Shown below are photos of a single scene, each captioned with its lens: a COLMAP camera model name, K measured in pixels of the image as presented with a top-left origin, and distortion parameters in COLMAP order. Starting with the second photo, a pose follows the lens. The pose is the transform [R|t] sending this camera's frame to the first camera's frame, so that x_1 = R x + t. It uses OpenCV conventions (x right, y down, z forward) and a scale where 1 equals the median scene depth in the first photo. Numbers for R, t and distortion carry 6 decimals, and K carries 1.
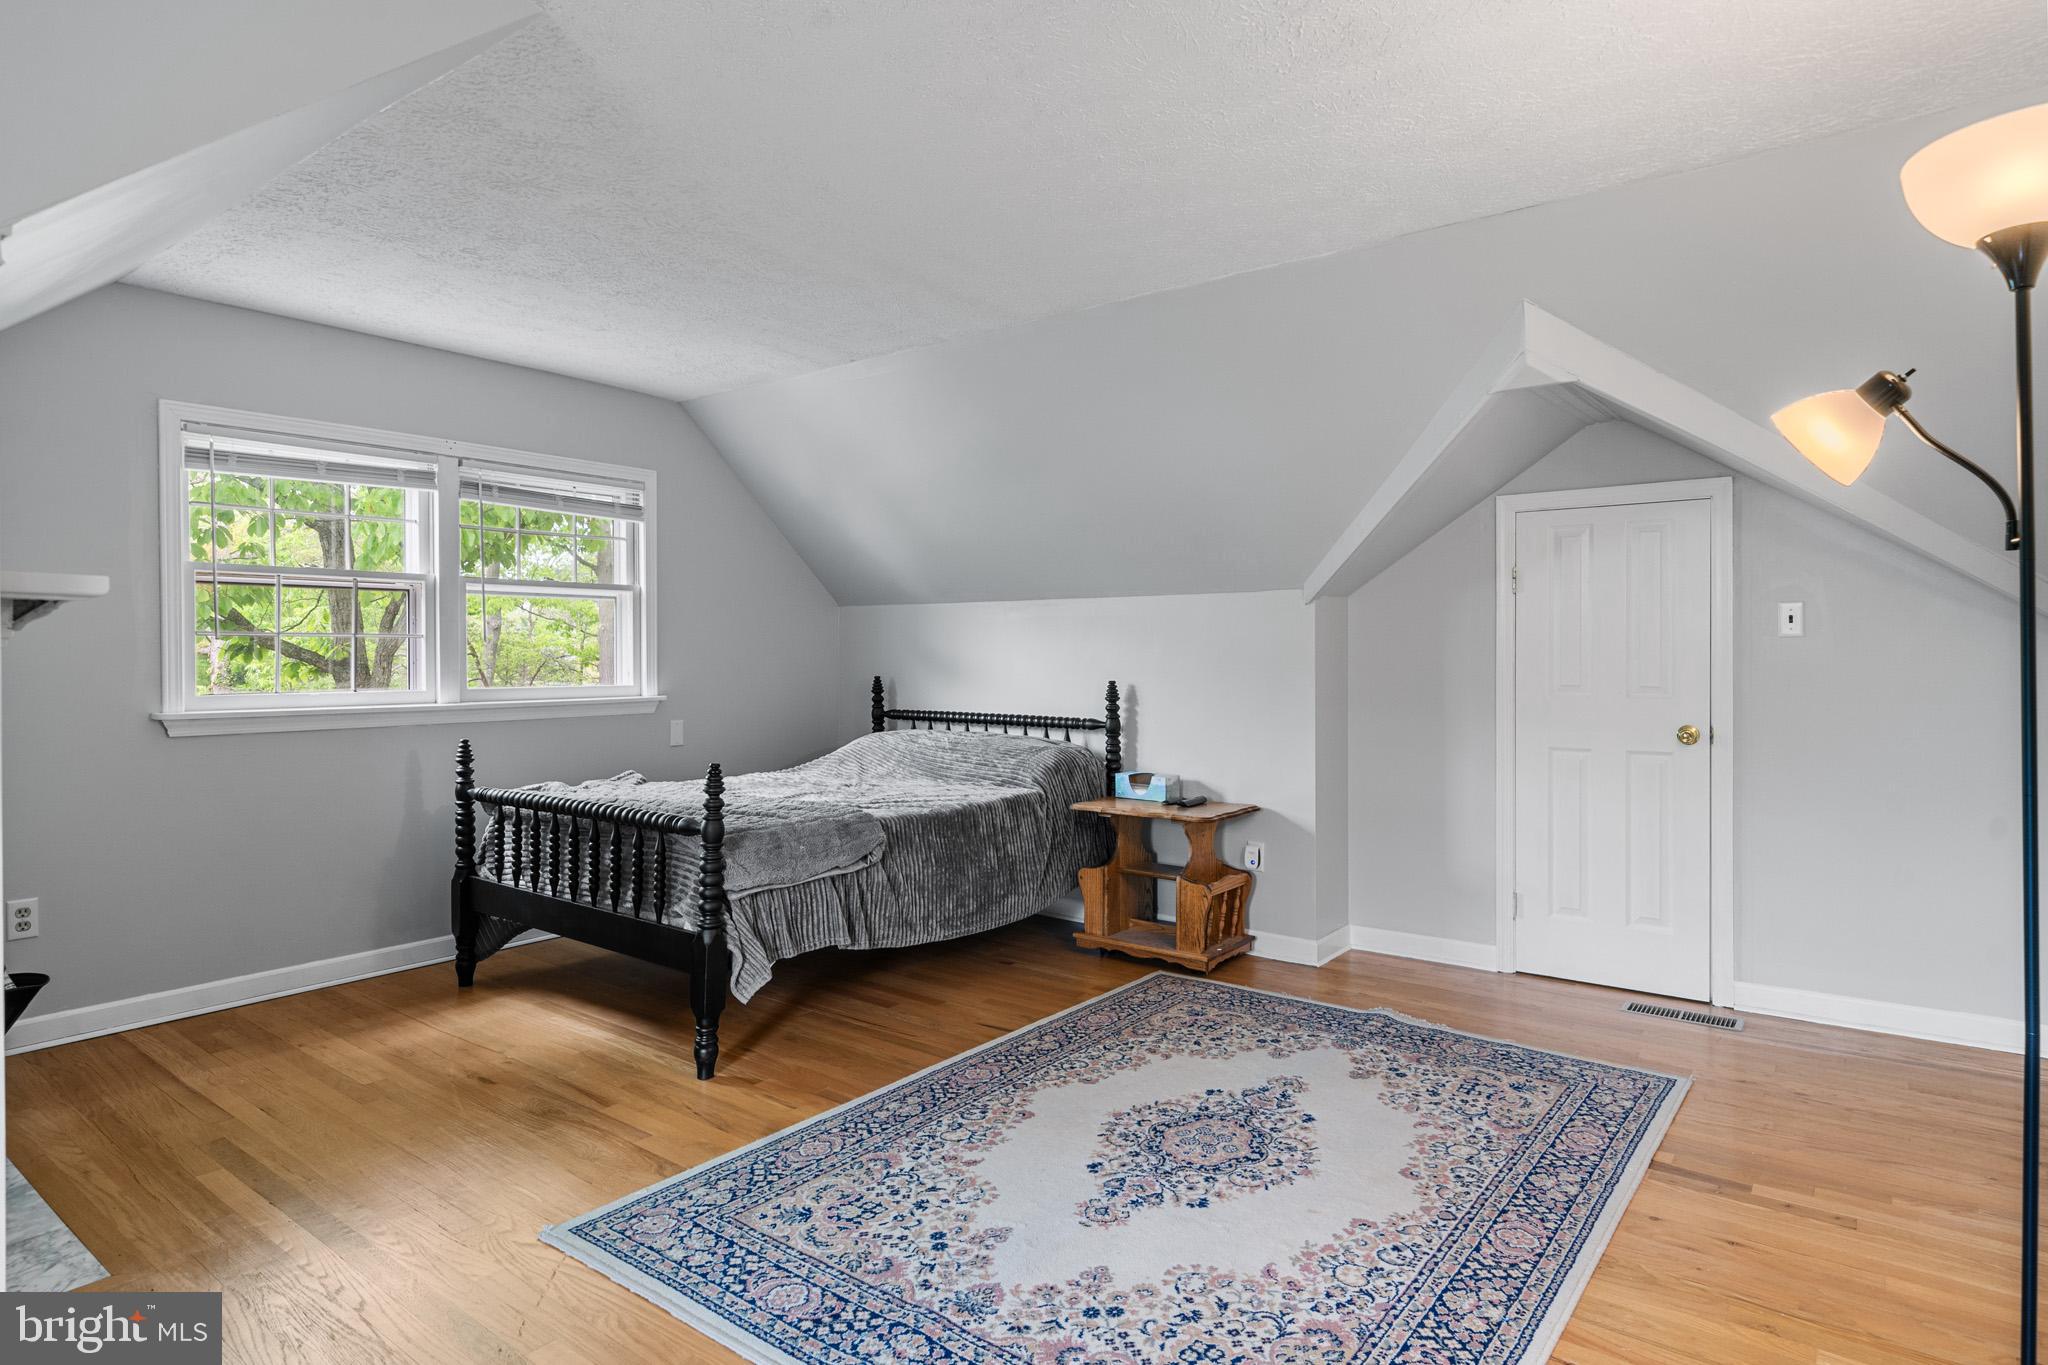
lens RADIAL K [[1121.8, 0, 1029.6], [0, 1121.8, 670.7], [0, 0, 1]] dist [0.003620, 0.001406]
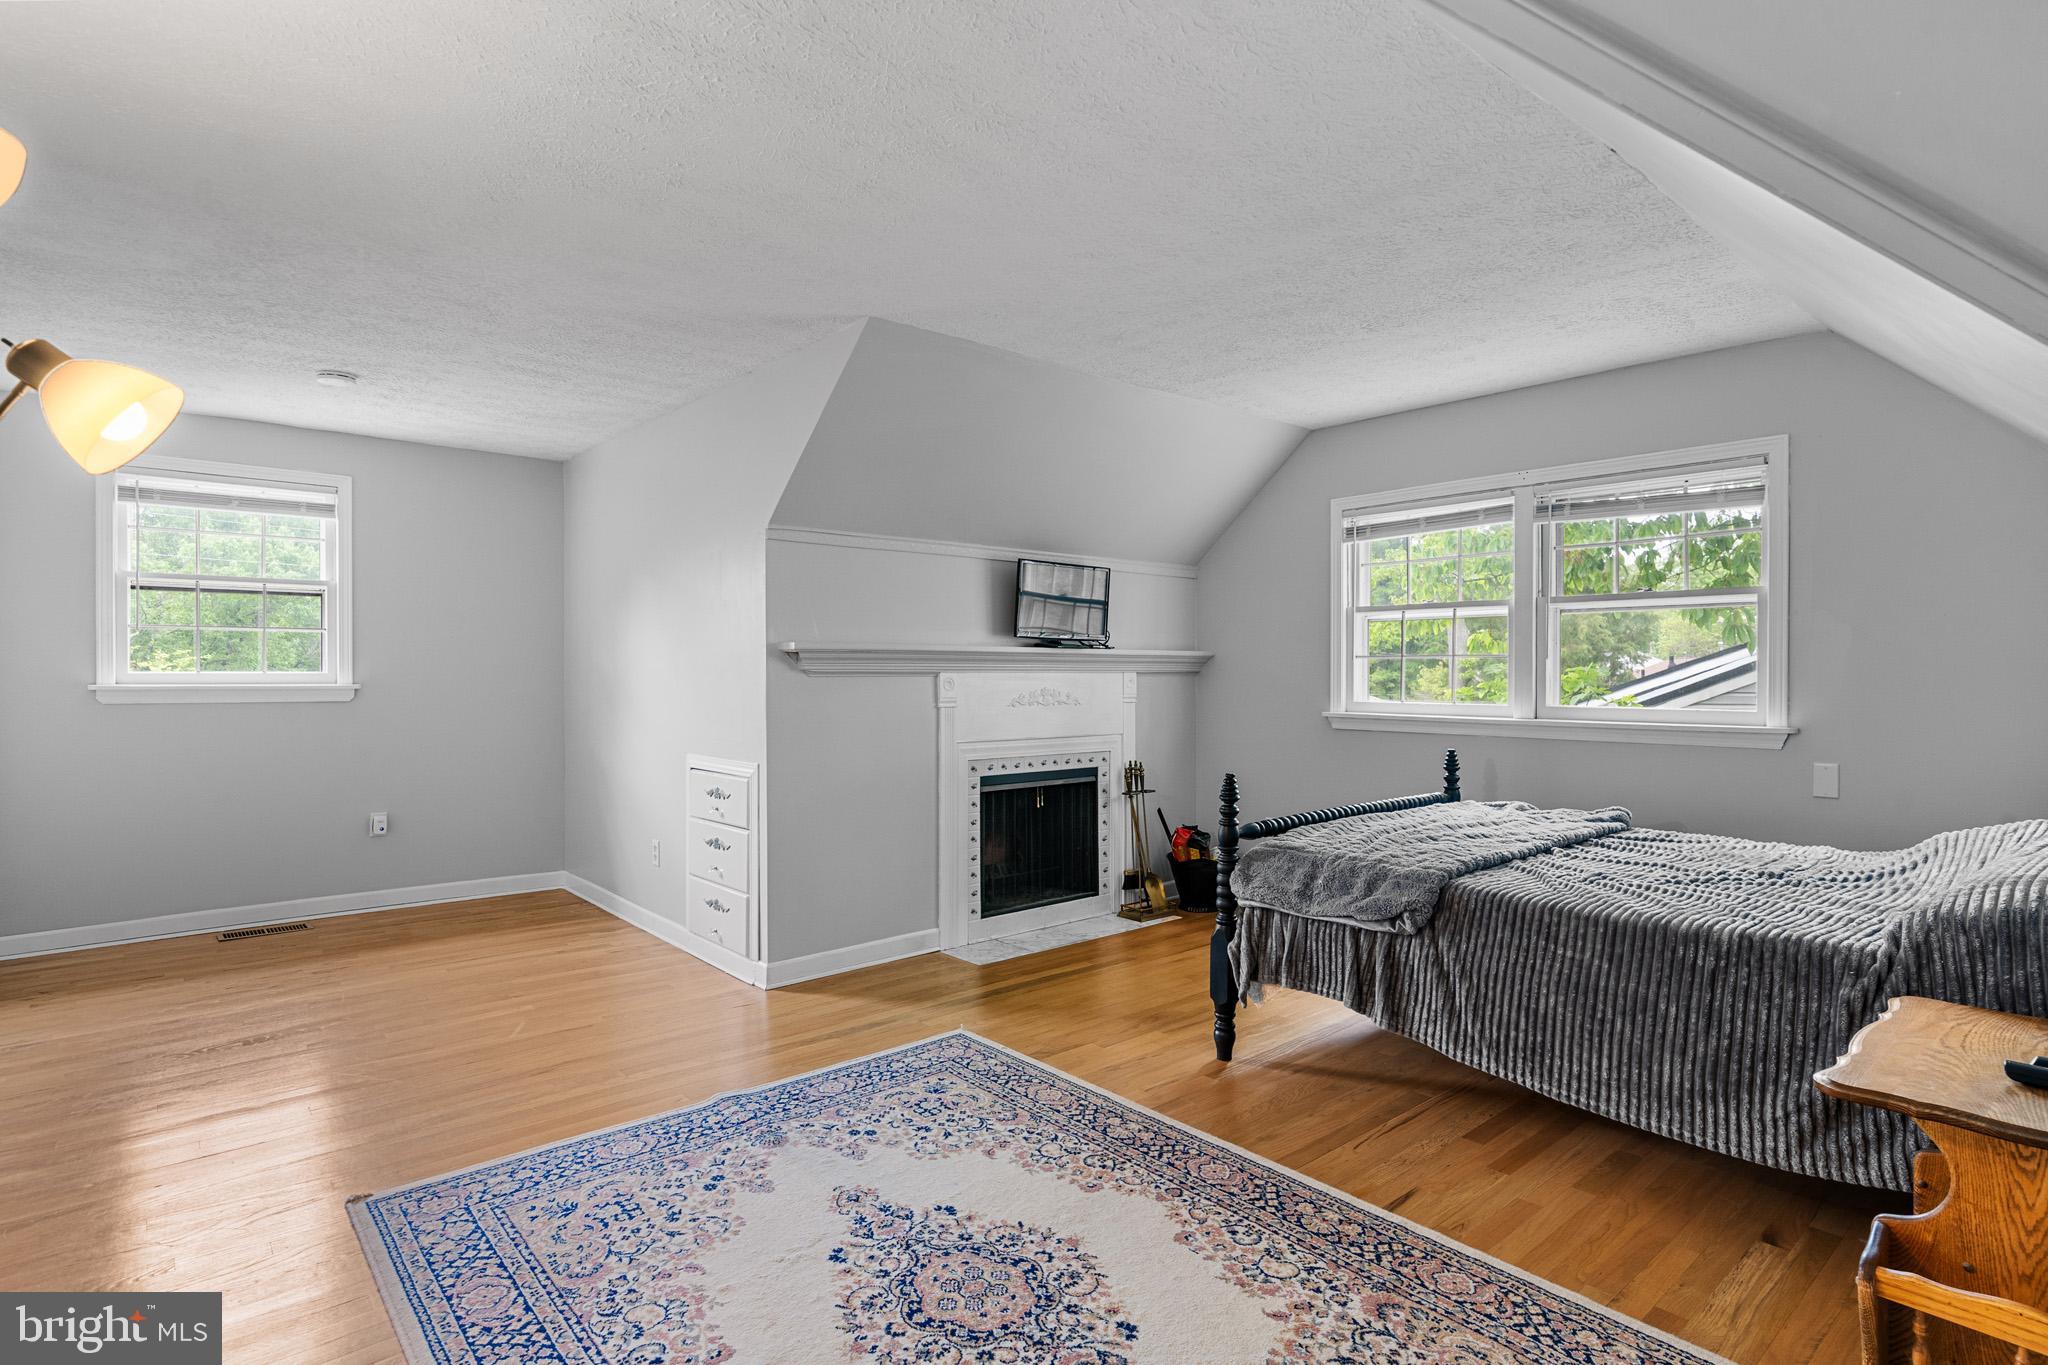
lens RADIAL K [[1037.9, 0, 1029.1], [0, 1037.9, 679.3], [0, 0, 1]] dist [0.000631, 0.001563]
pose [[-0.193065, 0.008533, -0.981149, 0.827387], [-0.015791, 0.999806, 0.011803, -0.018707], [0.981059, 0.017772, -0.192893, 1.122481]]
